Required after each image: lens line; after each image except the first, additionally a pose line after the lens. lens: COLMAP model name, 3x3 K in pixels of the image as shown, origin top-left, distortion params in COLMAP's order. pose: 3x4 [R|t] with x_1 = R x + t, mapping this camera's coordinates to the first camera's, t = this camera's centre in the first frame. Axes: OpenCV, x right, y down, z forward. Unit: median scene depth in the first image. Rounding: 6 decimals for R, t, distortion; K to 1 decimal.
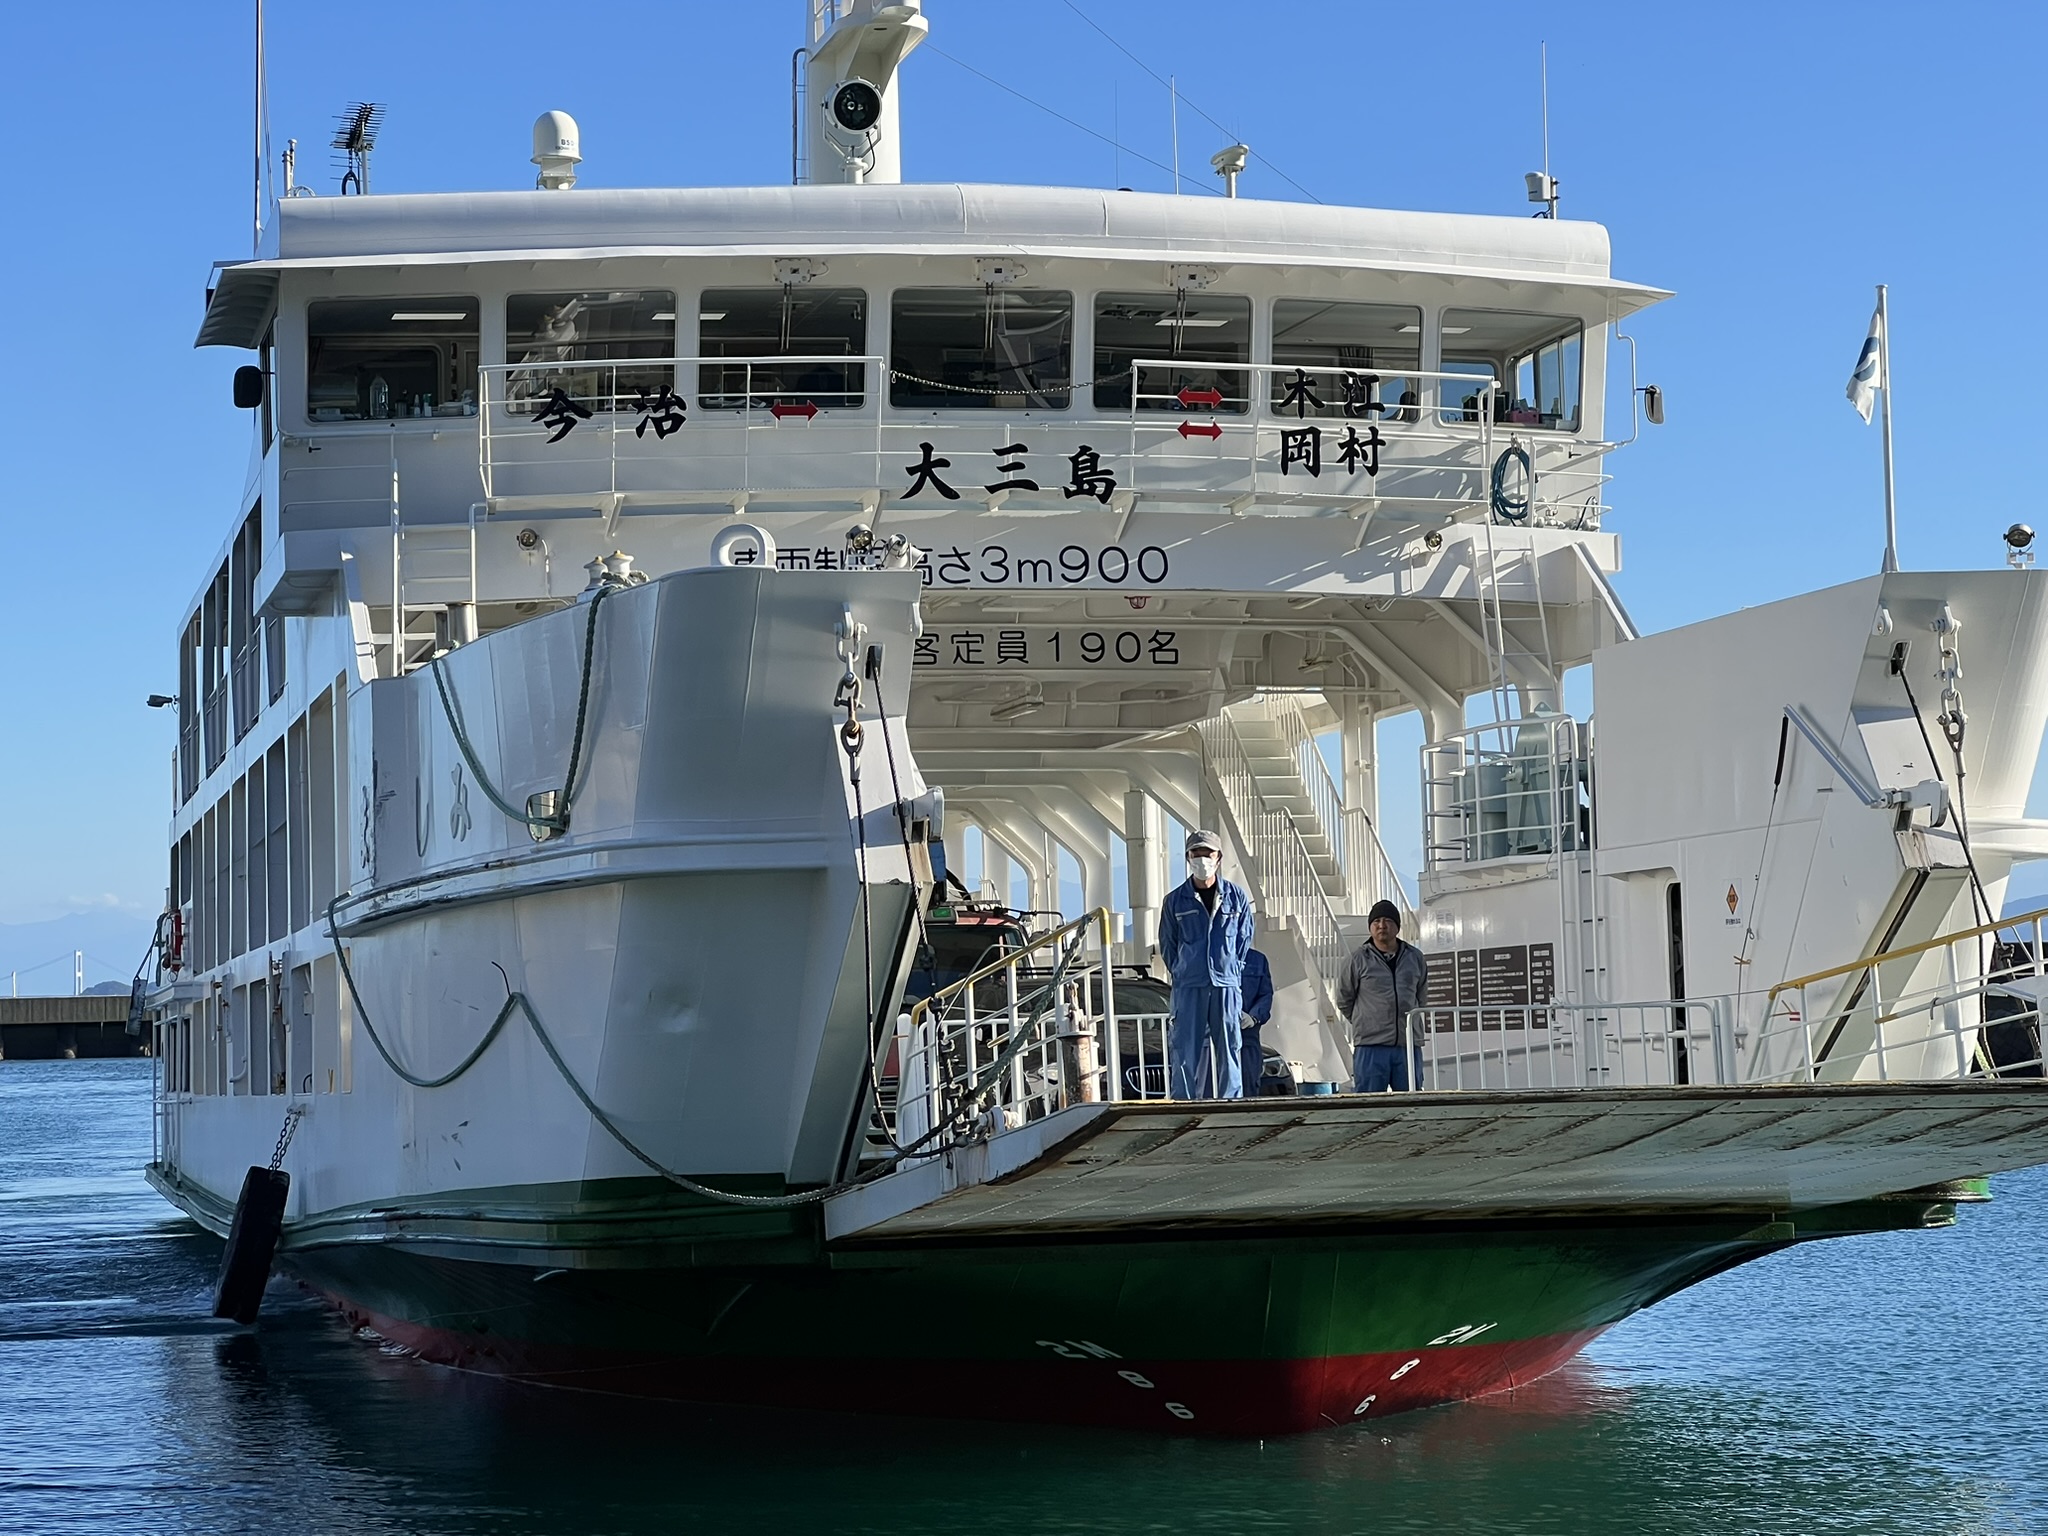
lens RADIAL K [[4604.9, 0, 1024.0], [0, 4604.9, 768.0], [0, 0, 1]] dist [-0.533535, 13.968054]
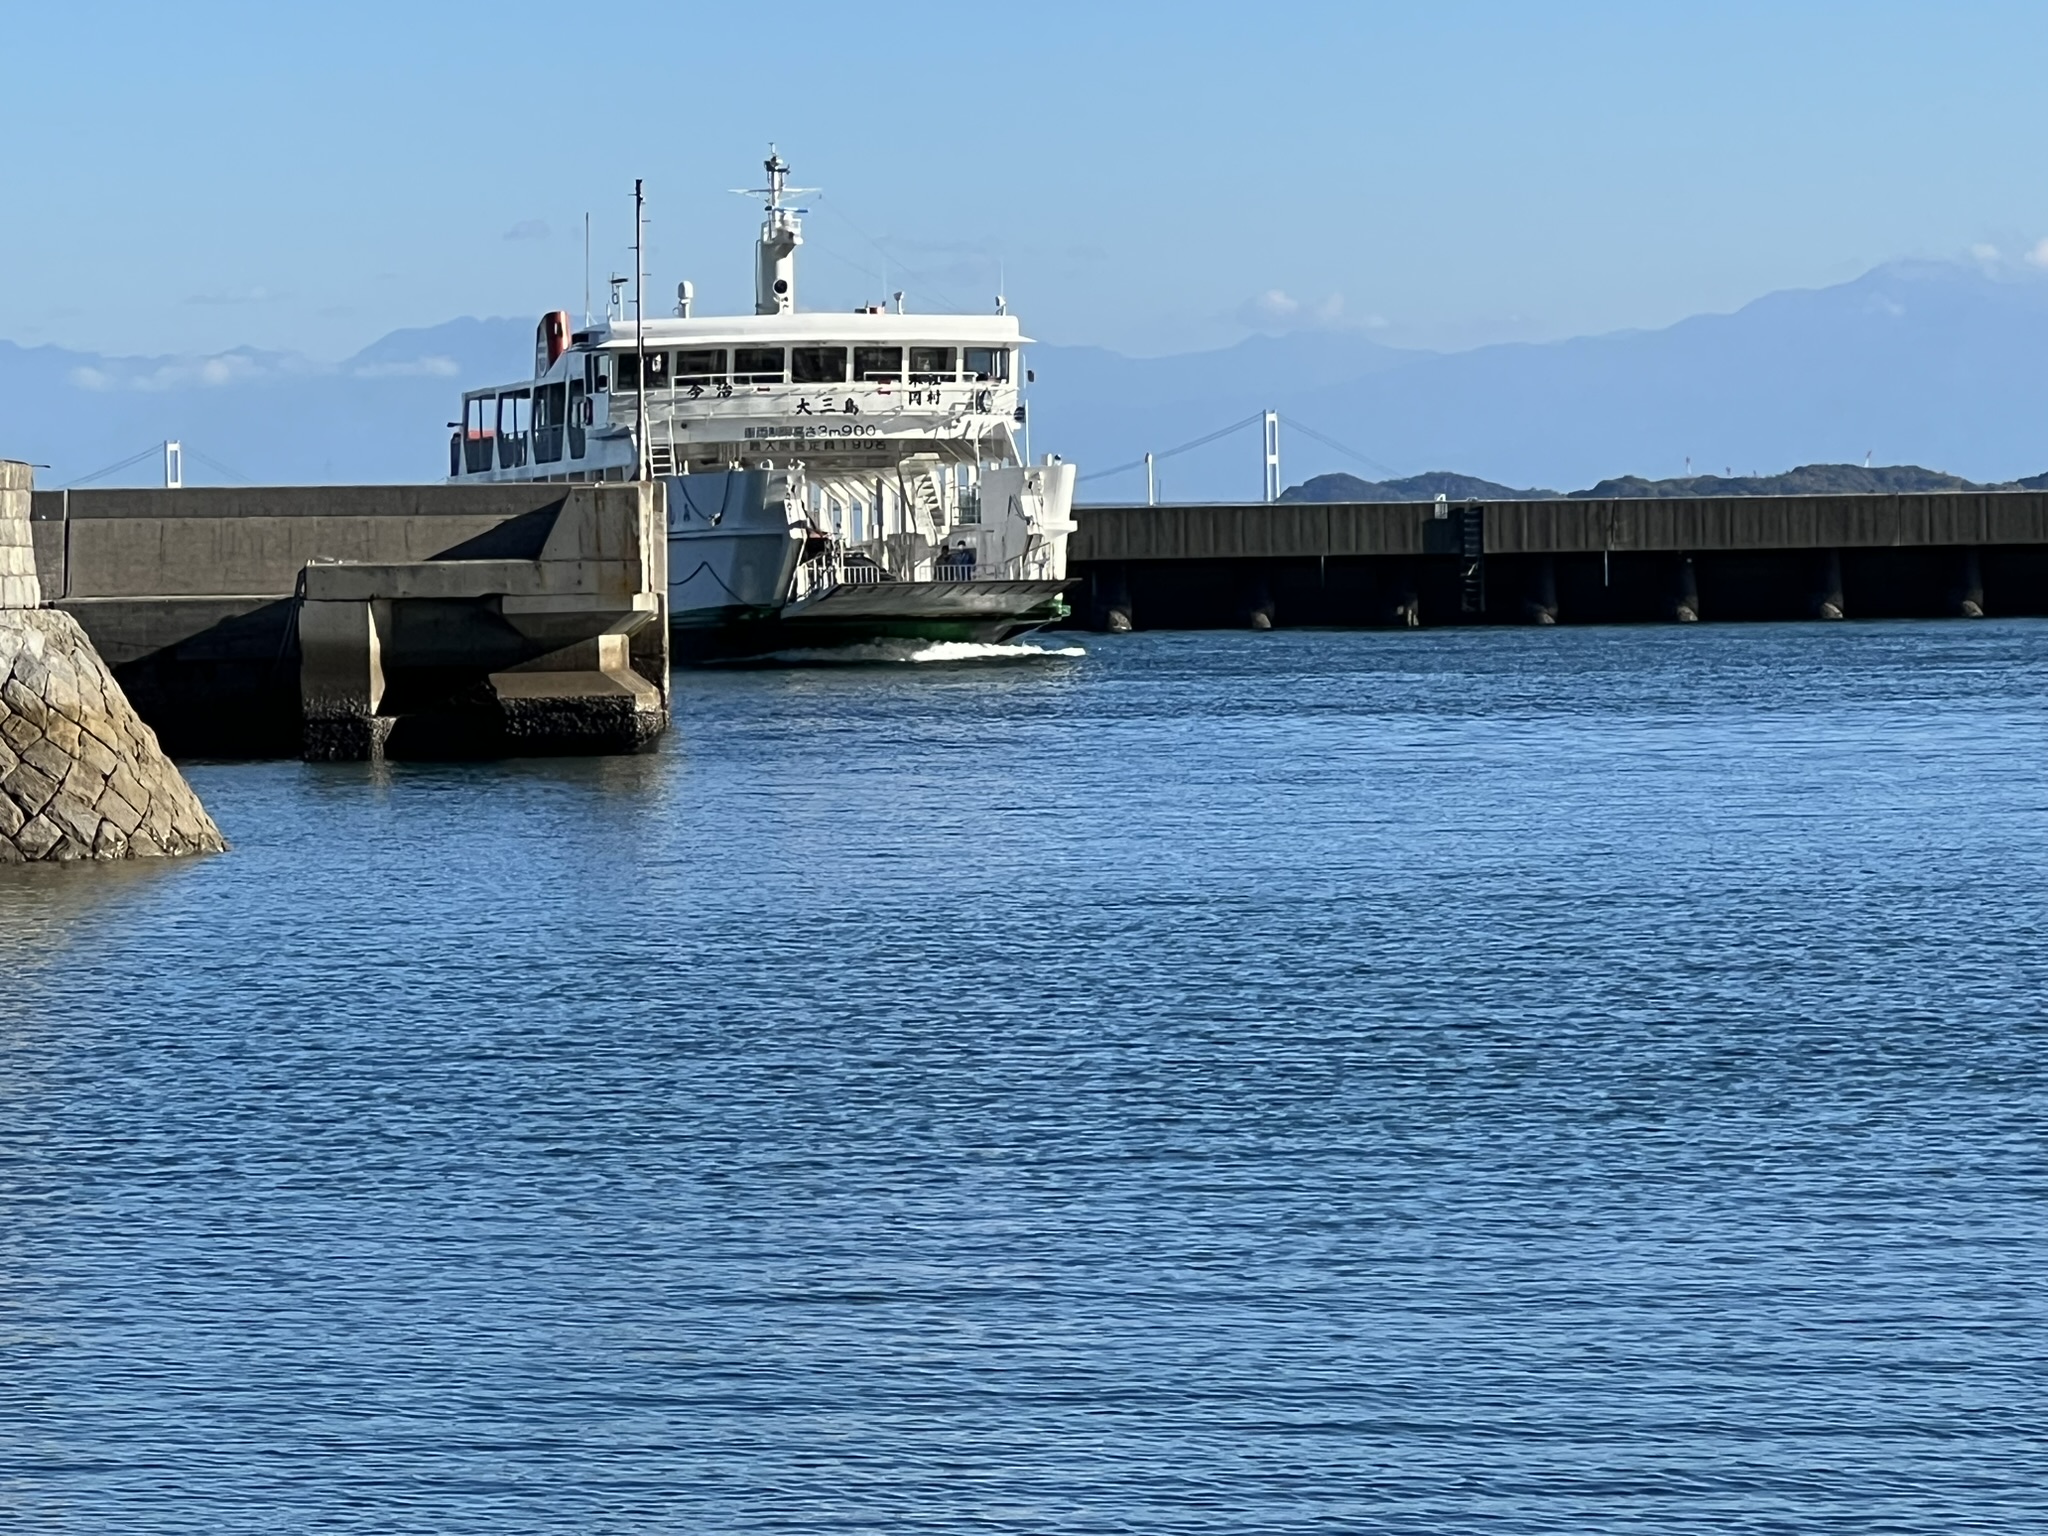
lens RADIAL K [[9697.4, 0, 1024.0], [0, 9697.4, 768.0], [0, 0, 1]] dist [0.030478, 0.057605]
pose [[0.999944, 0.004303, 0.009694, 0.071922], [-0.005009, 0.997247, 0.073978, -0.319567], [-0.009349, -0.074022, 0.997213, -5.985685]]
